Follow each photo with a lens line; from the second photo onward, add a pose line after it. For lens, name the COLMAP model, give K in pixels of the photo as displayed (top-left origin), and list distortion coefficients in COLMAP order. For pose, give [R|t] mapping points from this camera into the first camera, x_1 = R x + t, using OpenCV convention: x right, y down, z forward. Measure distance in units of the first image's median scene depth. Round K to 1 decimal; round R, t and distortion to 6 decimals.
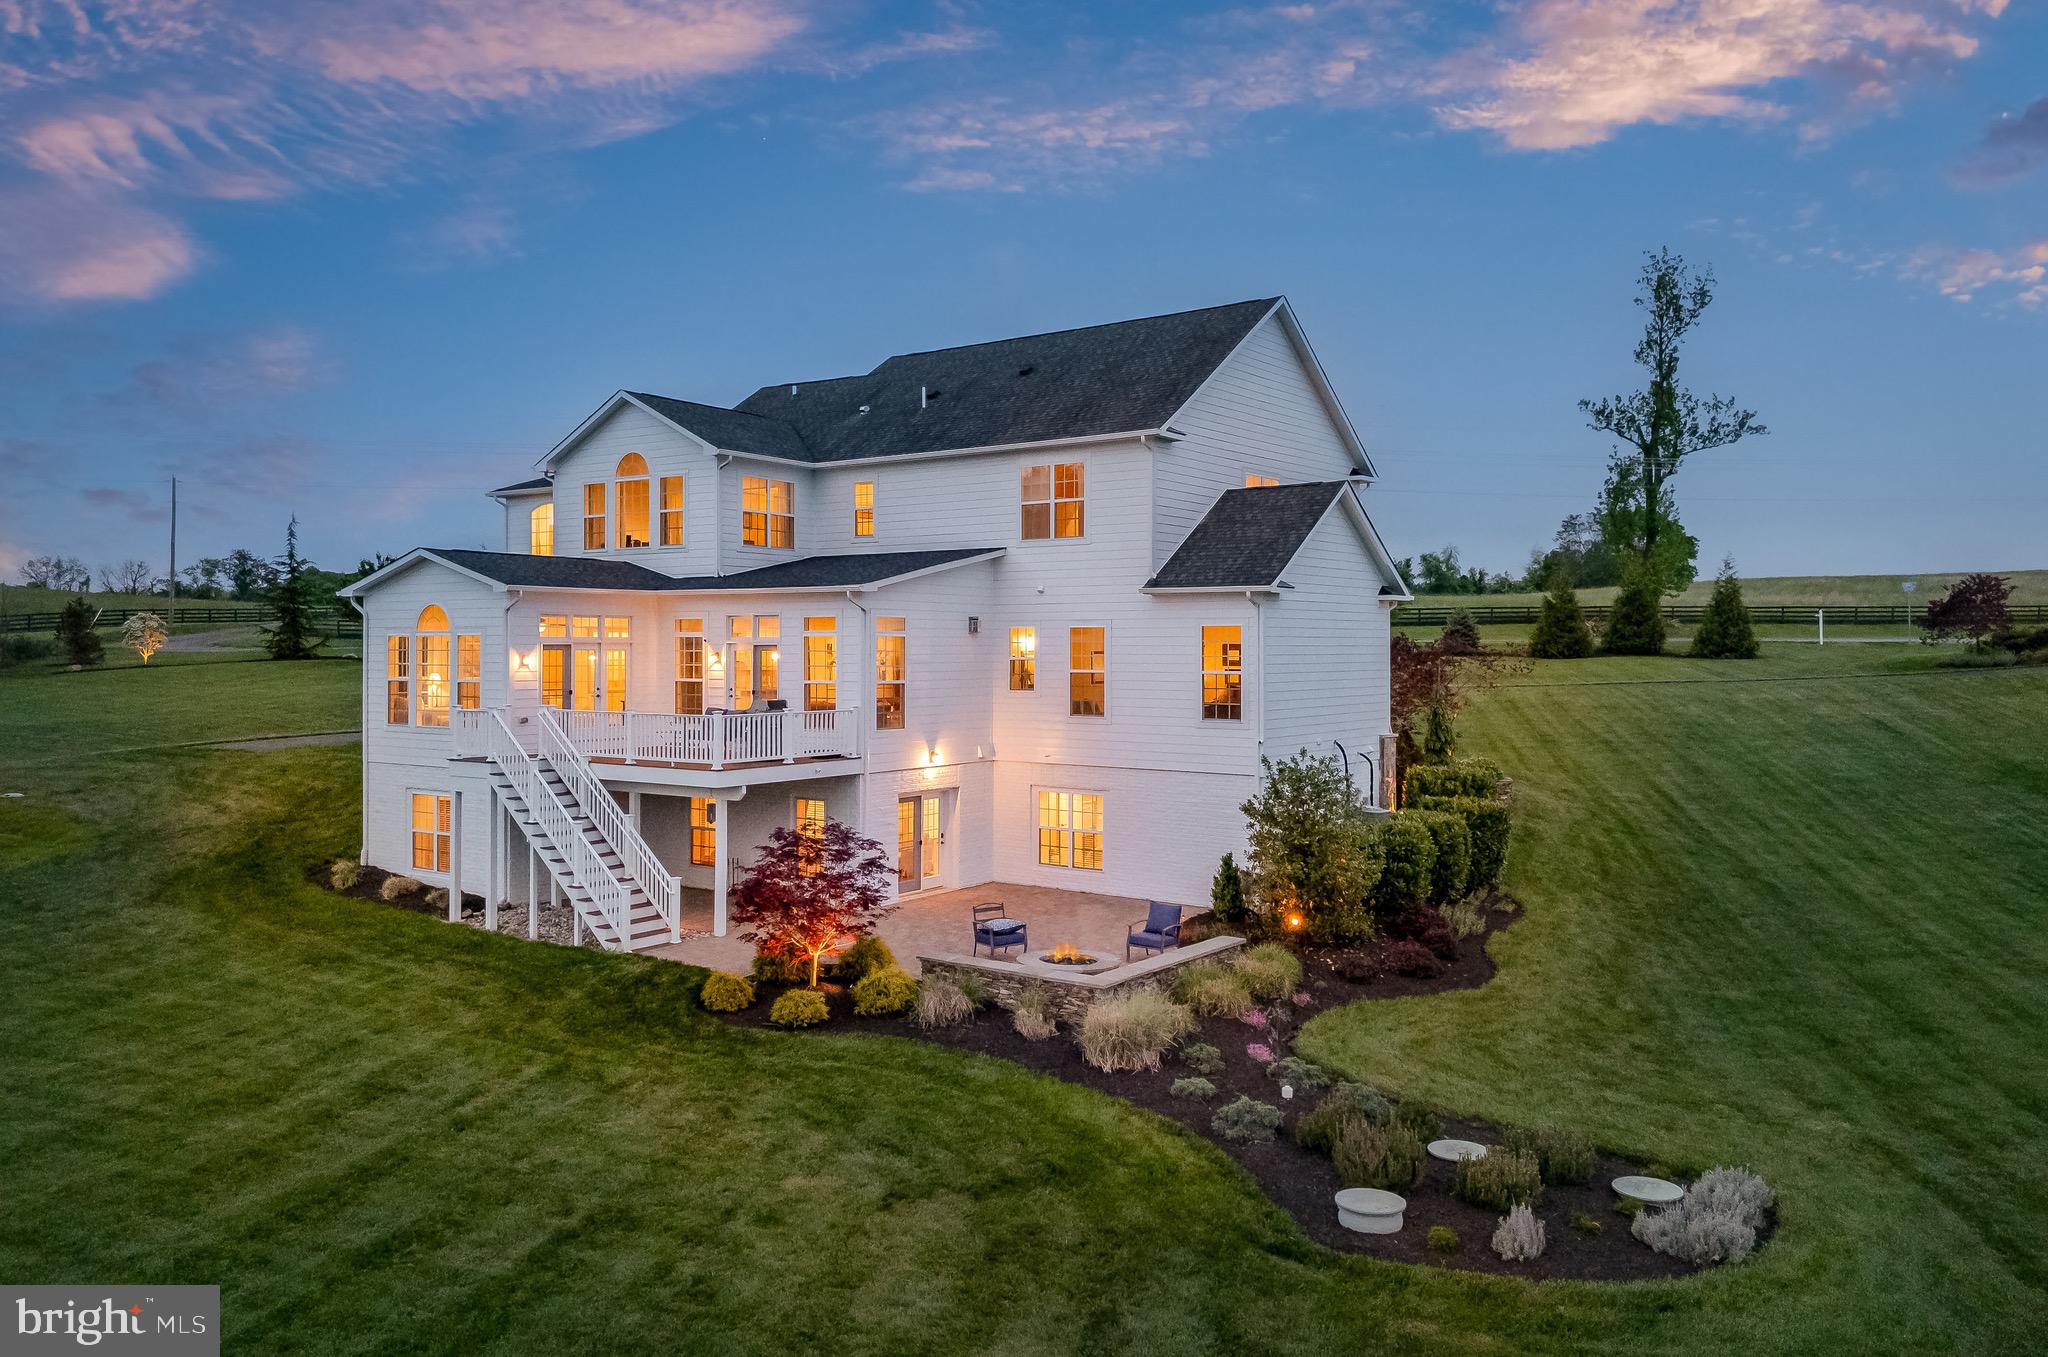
lens RADIAL K [[1513.7, 0, 1031.0], [0, 1513.7, 668.8], [0, 0, 1]] dist [0.044208, -0.049771]
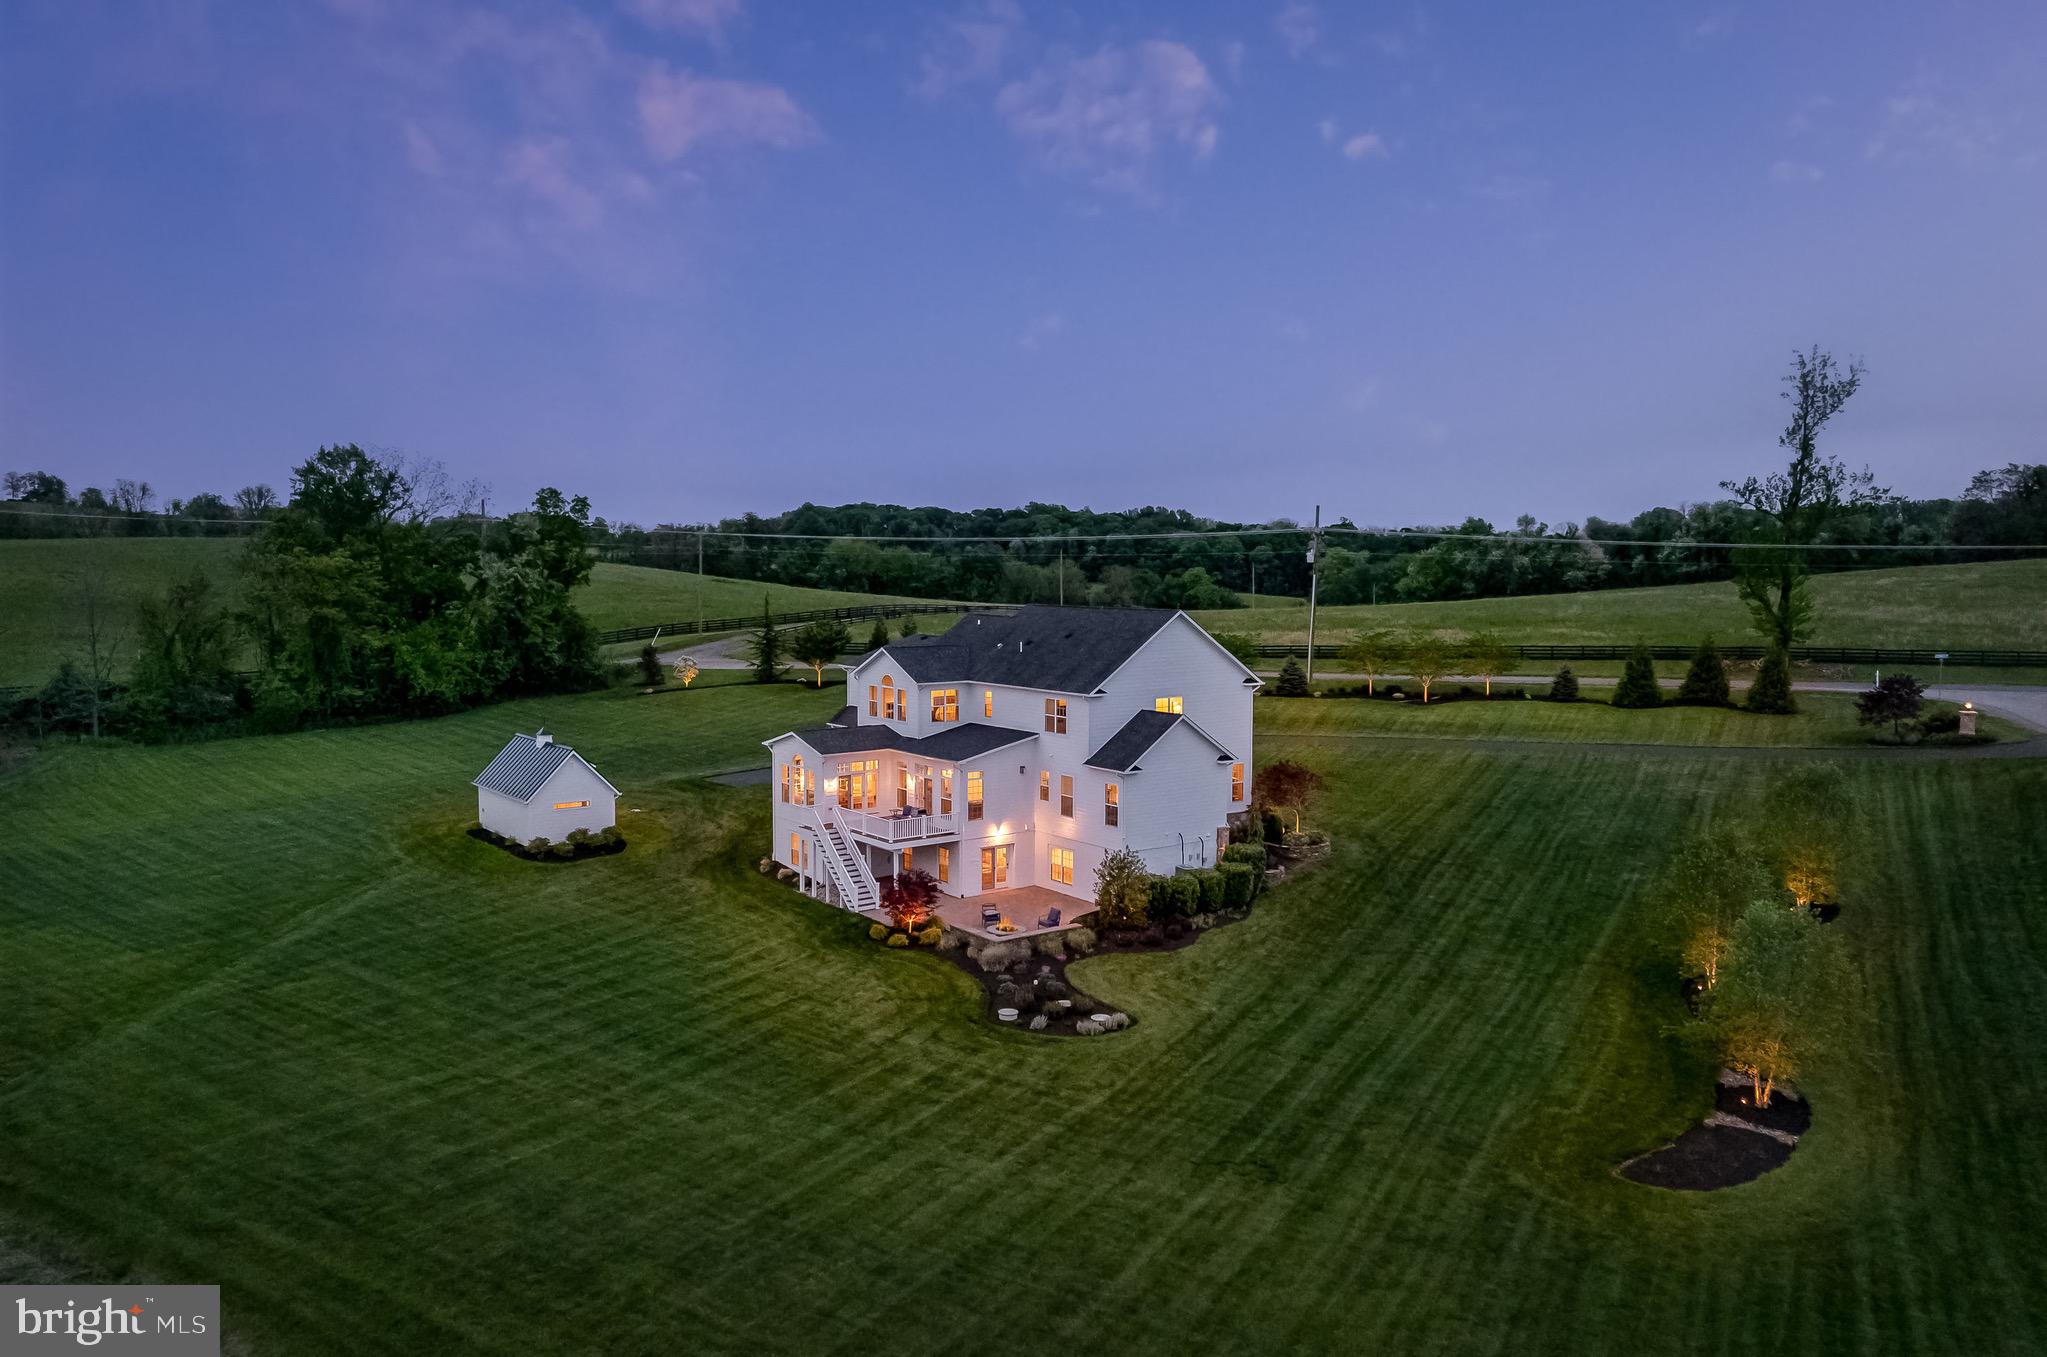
lens RADIAL K [[1512.9, 0, 1030.5], [0, 1512.9, 668.8], [0, 0, 1]] dist [0.044208, -0.049771]
pose [[0.955489, 0.023897, -0.294057, 0.711296], [-0.005733, 0.998030, 0.062476, -0.361758], [0.294971, -0.058009, 0.953744, -1.250567]]
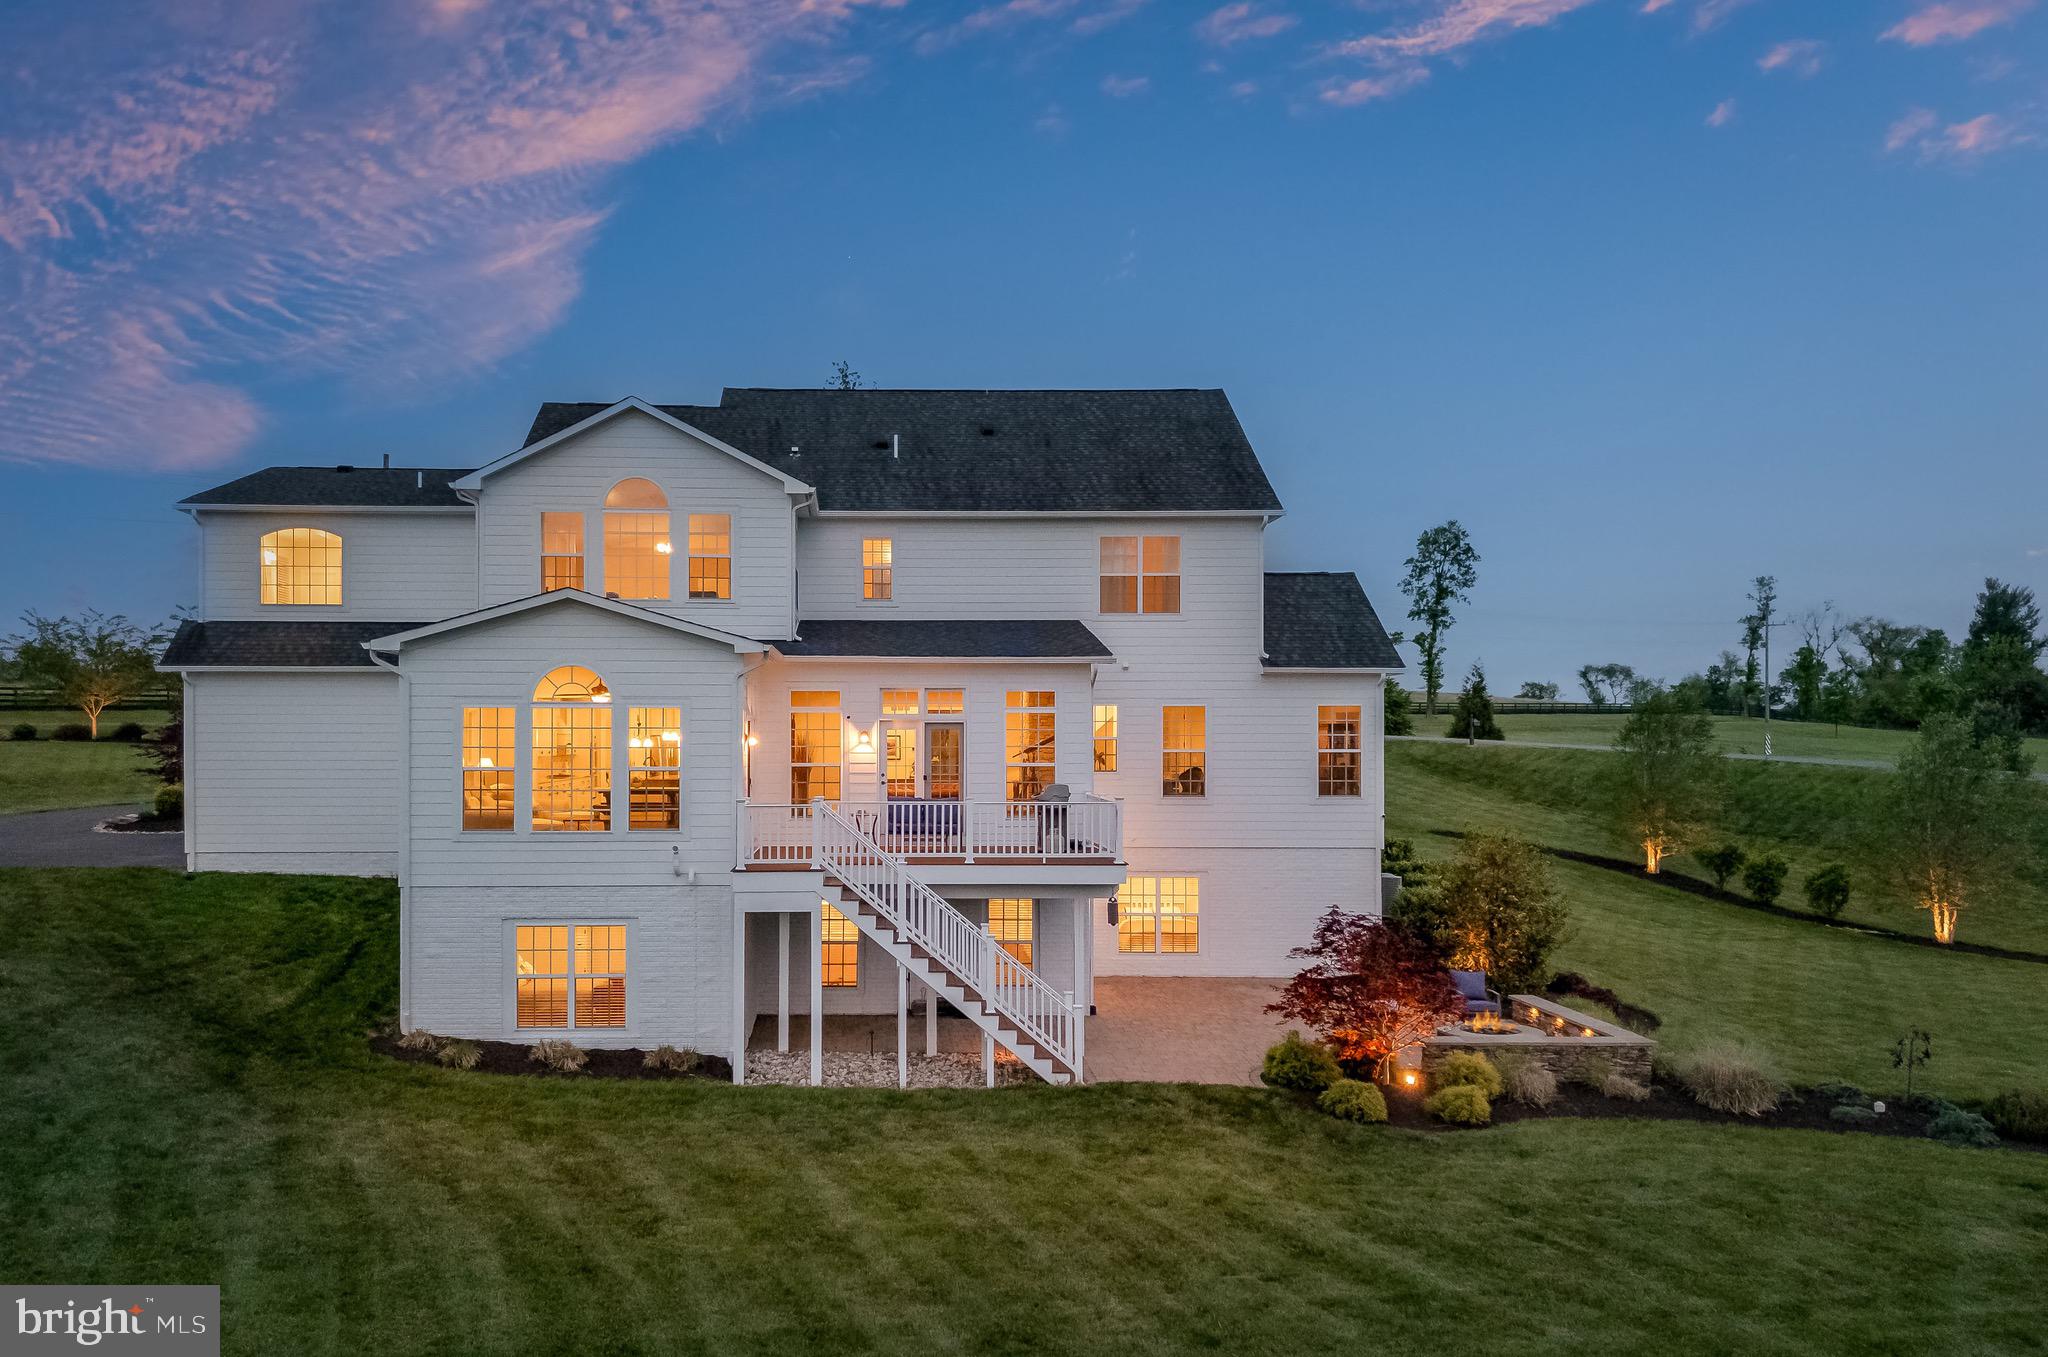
lens RADIAL K [[1562.6, 0, 910.4], [0, 1562.6, 740.8], [0, 0, 1]] dist [0.034476, -0.008201]
pose [[0.797567, -0.001713, 0.603227, -0.808908], [0.006063, 0.999968, -0.005177, -0.000763], [-0.603199, 0.007786, 0.797552, 0.336820]]
